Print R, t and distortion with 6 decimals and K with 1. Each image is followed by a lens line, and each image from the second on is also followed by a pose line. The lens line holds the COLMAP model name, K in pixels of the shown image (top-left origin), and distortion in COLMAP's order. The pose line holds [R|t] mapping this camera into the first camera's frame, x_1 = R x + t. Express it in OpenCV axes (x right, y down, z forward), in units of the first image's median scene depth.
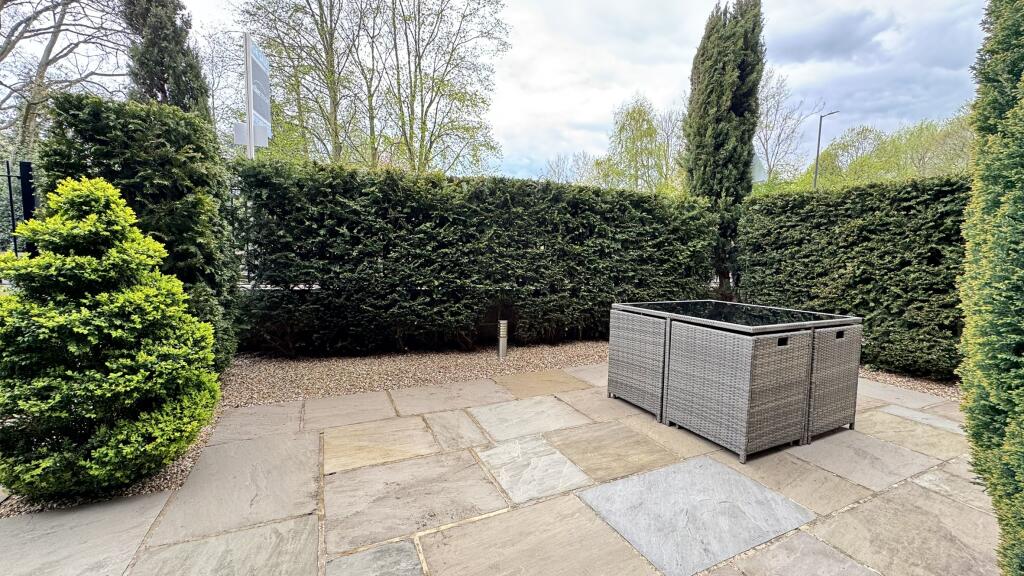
lens RADIAL K [[406.0, 0, 513.0], [0, 406.0, 286.5], [0, 0, 1]] dist [0.001493, -0.000241]
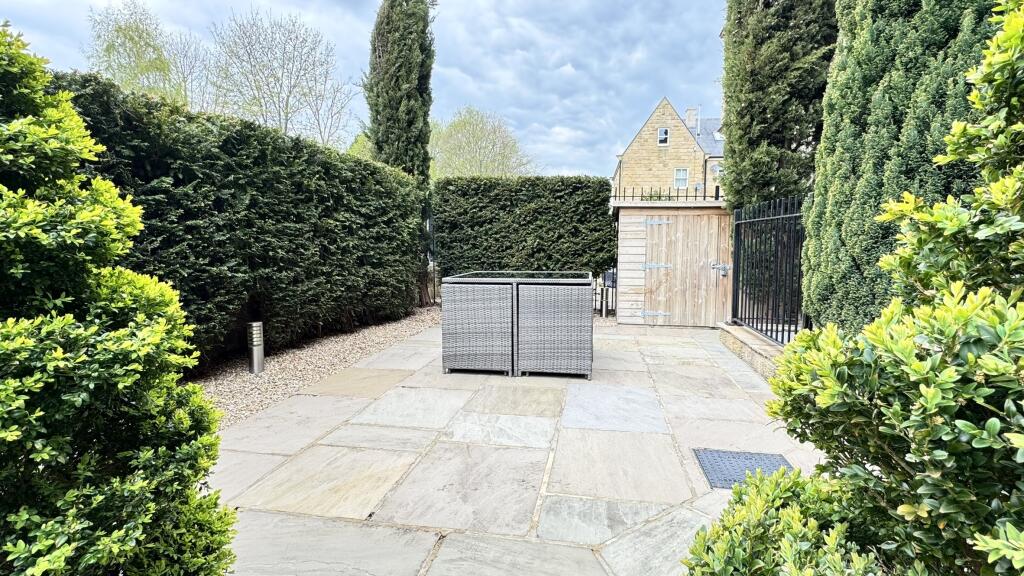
lens RADIAL K [[502.3, 0, 507.6], [0, 502.3, 287.7], [0, 0, 1]] dist [0.000909, -0.000169]
pose [[0.583534, -0.088662, 0.807234, -0.520257], [0.074754, 0.995666, 0.055320, 0.007911], [-0.808641, 0.028063, 0.587633, 0.127700]]
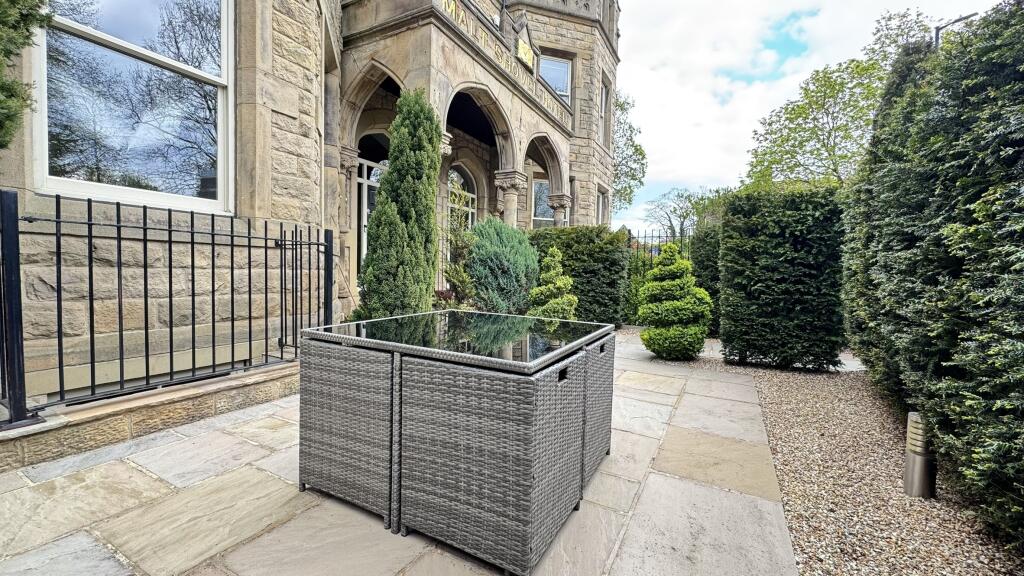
lens RADIAL K [[406.0, 0, 509.0], [0, 406.0, 285.0], [0, 0, 1]] dist [0.001493, -0.000241]
pose [[-0.809204, -0.018934, -0.587222, 0.660192], [-0.092106, 0.991211, 0.094964, -0.063471], [0.580263, 0.130932, -0.803836, 1.176822]]
